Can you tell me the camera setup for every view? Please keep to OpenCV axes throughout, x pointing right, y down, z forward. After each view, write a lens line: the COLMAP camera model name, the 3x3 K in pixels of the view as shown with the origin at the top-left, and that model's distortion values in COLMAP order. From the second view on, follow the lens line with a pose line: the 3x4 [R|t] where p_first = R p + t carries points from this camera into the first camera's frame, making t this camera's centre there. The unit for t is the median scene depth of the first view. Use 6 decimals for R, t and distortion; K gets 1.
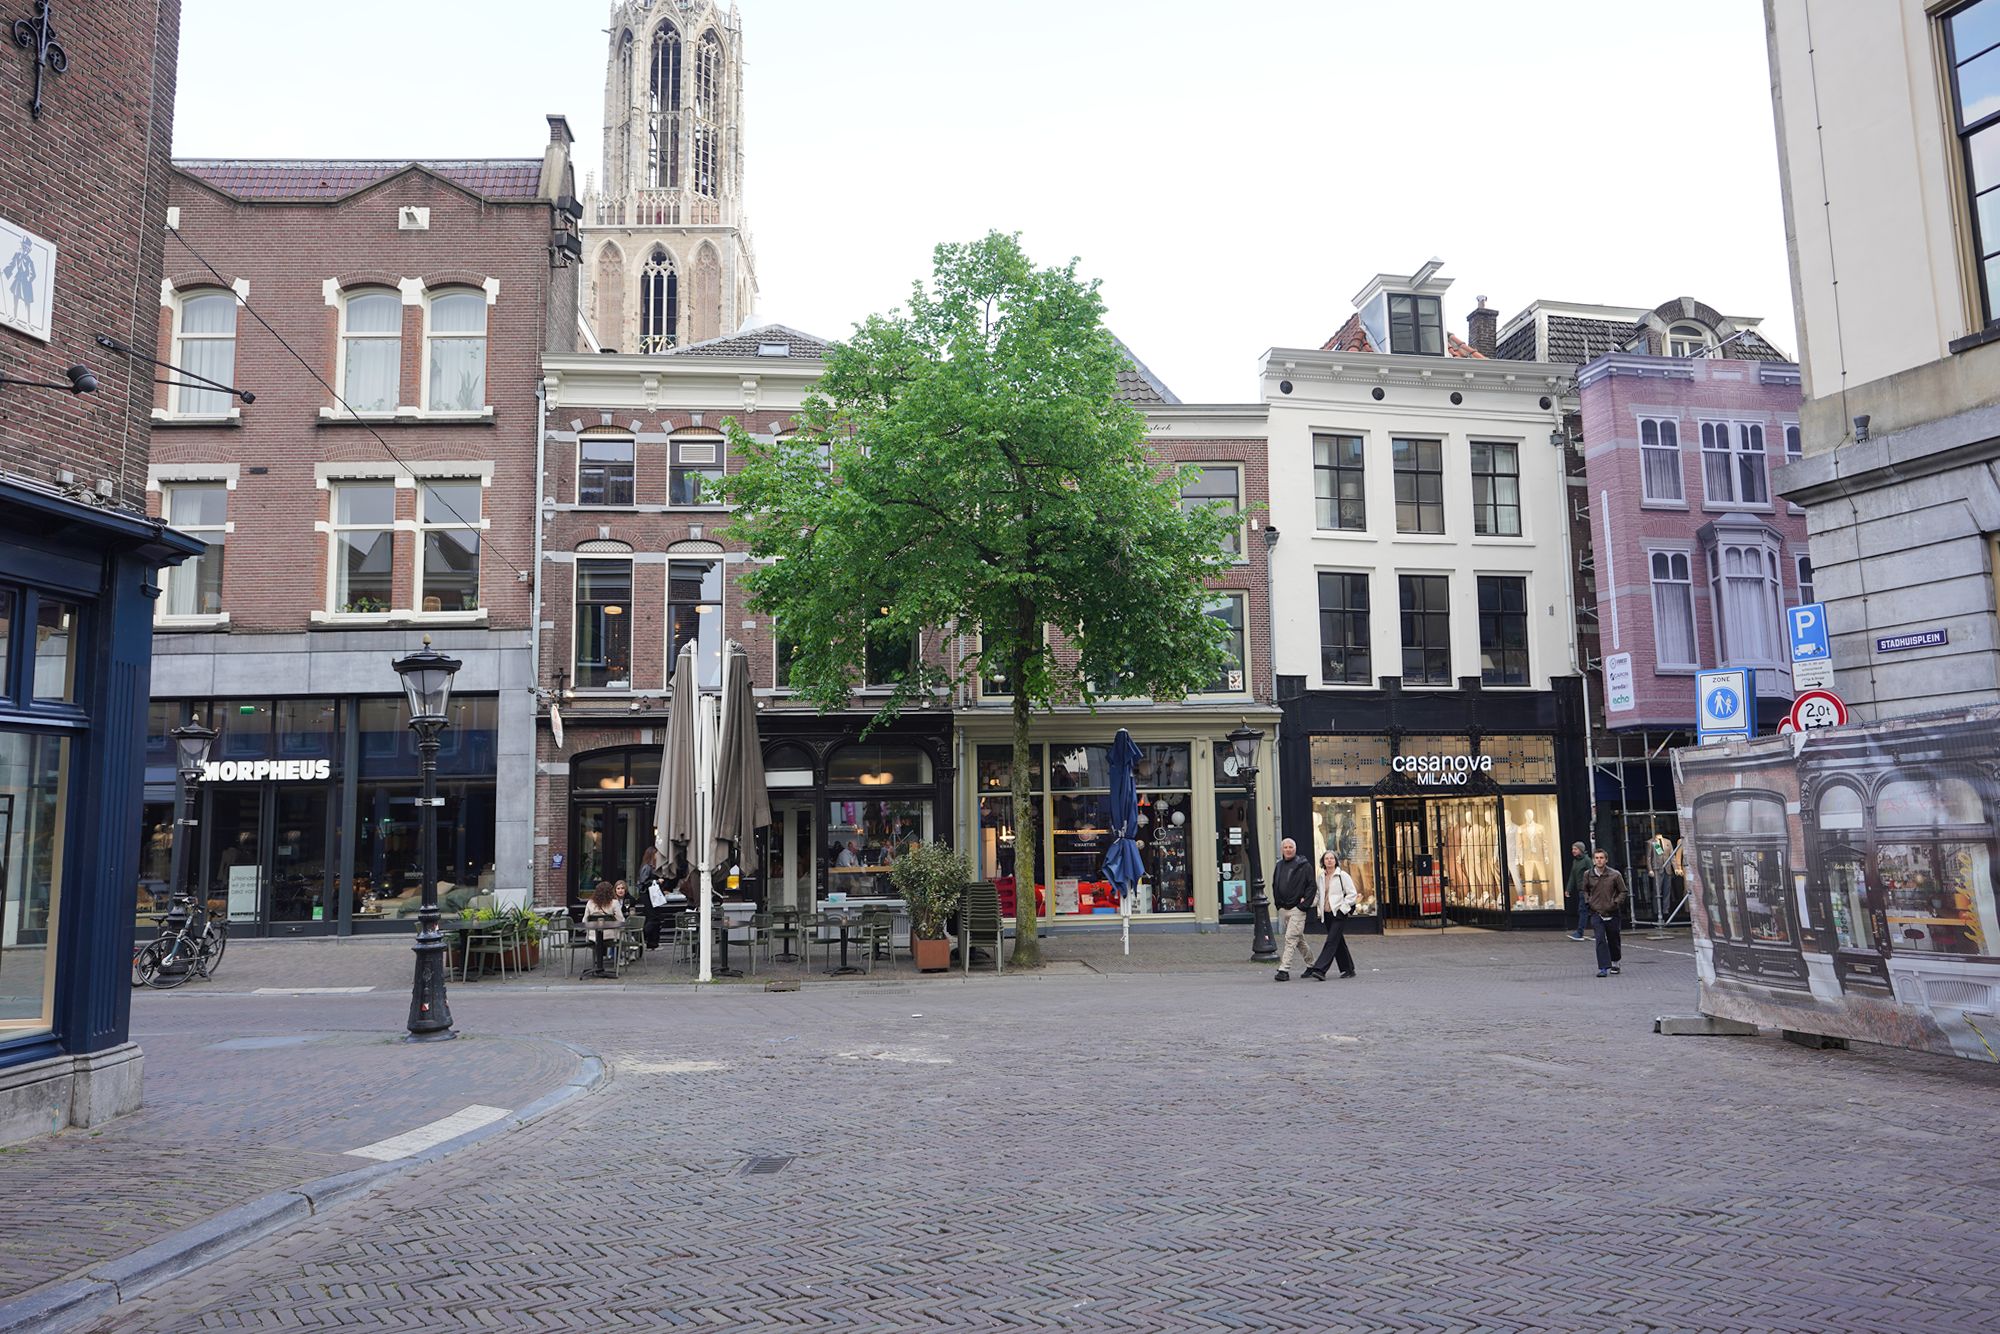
lens RADIAL K [[1315.5, 0, 992.5], [0, 1315.5, 673.8], [0, 0, 1]] dist [-0.035955, 0.031424]
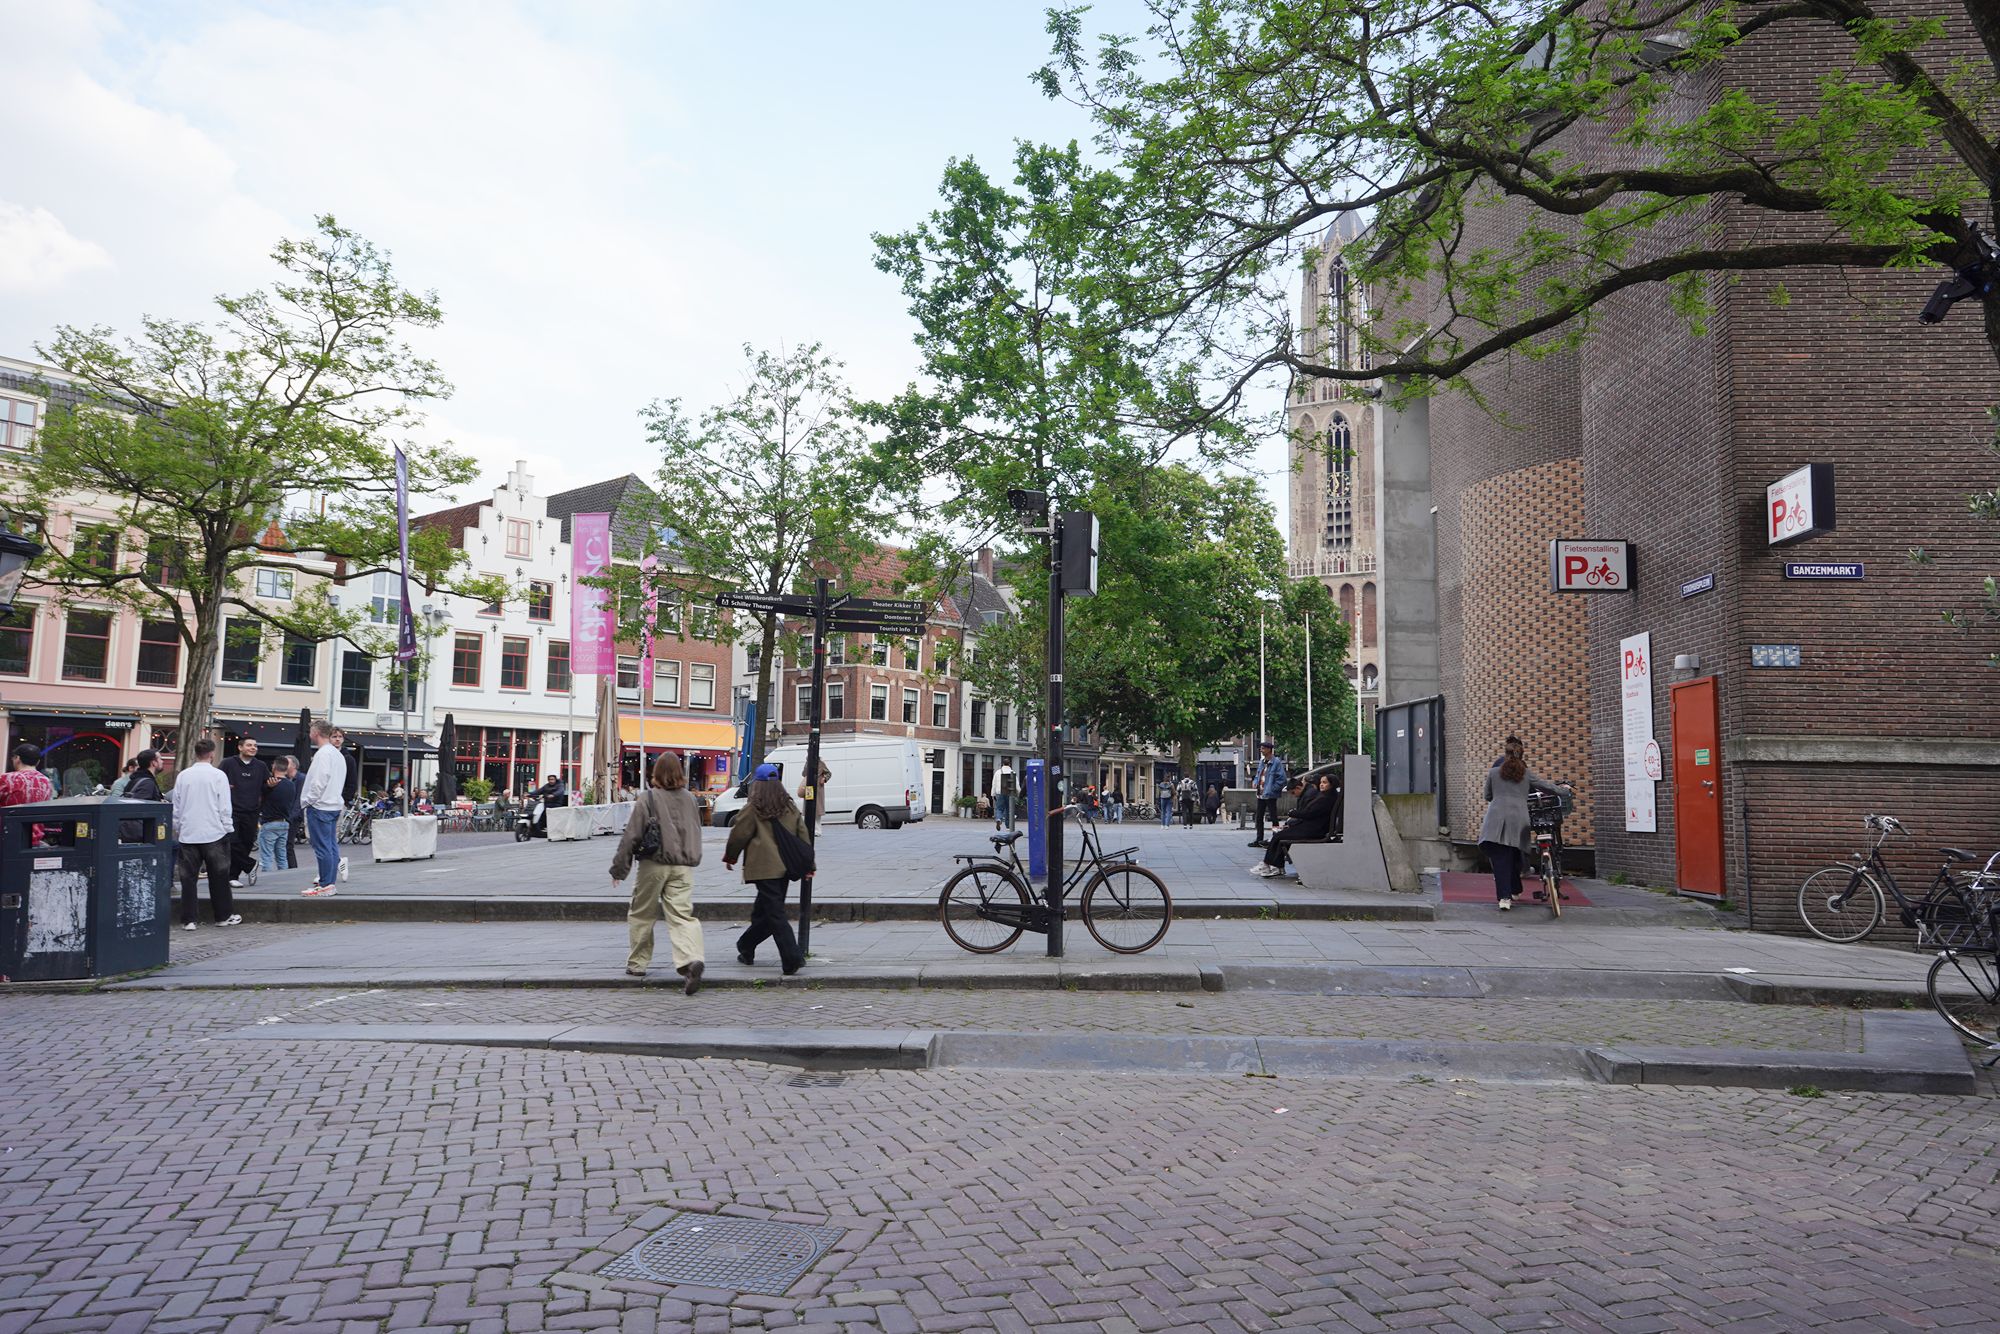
lens RADIAL K [[1315.5, 0, 992.5], [0, 1315.5, 673.8], [0, 0, 1]] dist [-0.035955, 0.031424]
pose [[0.847249, -0.016700, -0.530933, 0.212631], [0.032558, 0.999259, 0.020525, -0.065535], [0.530197, -0.034675, 0.847165, -0.525258]]
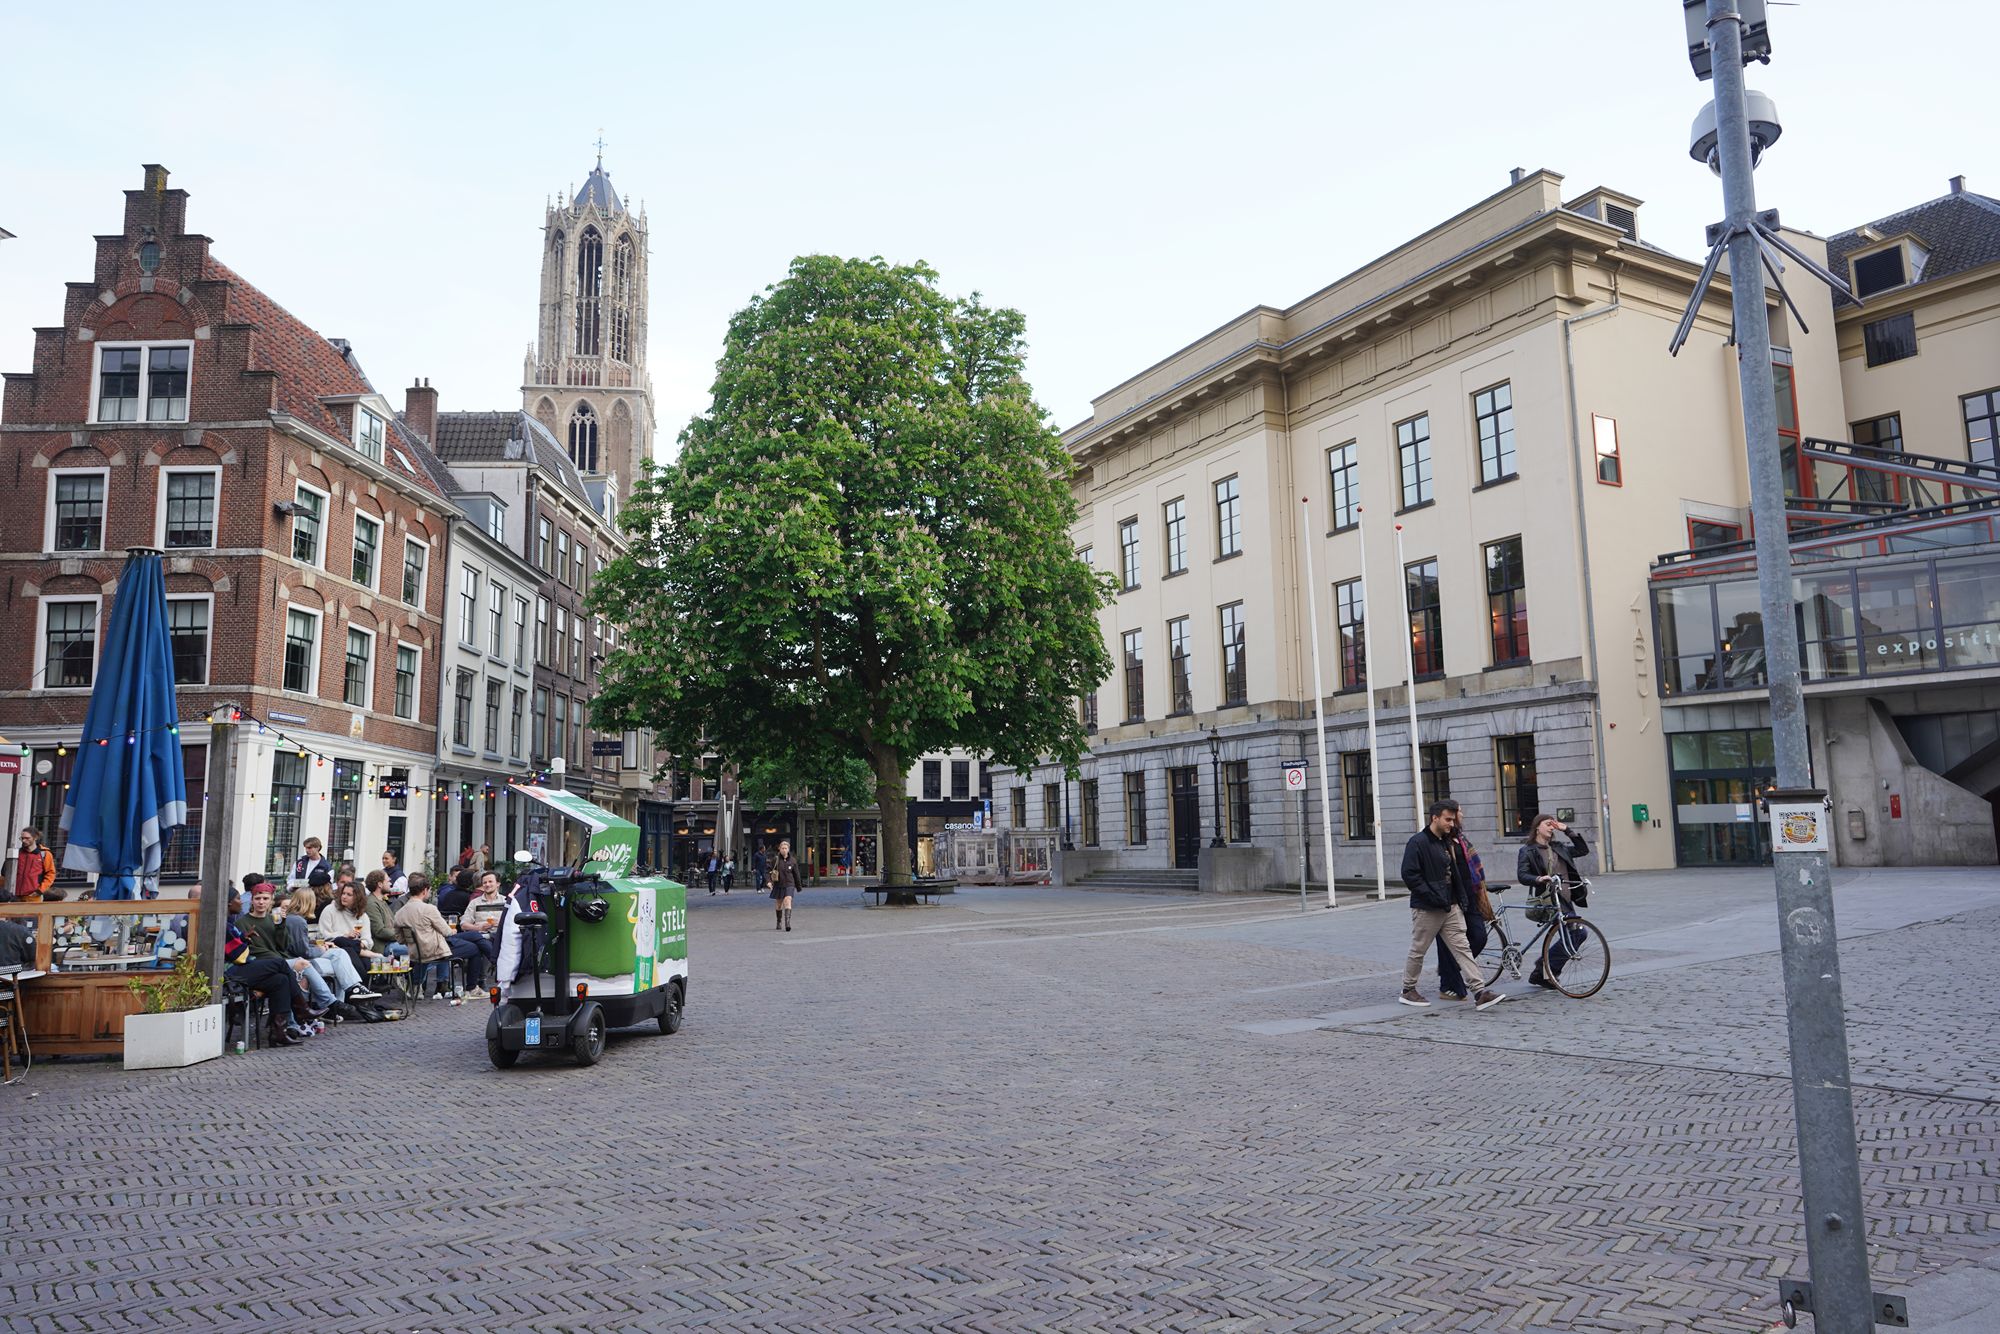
lens RADIAL K [[1315.5, 0, 992.5], [0, 1315.5, 673.8], [0, 0, 1]] dist [-0.035955, 0.031424]
pose [[0.993458, 0.019328, 0.112552, 0.011455], [-0.018016, 0.999758, -0.012655, -0.043198], [-0.112769, 0.010544, 0.993565, -0.355691]]
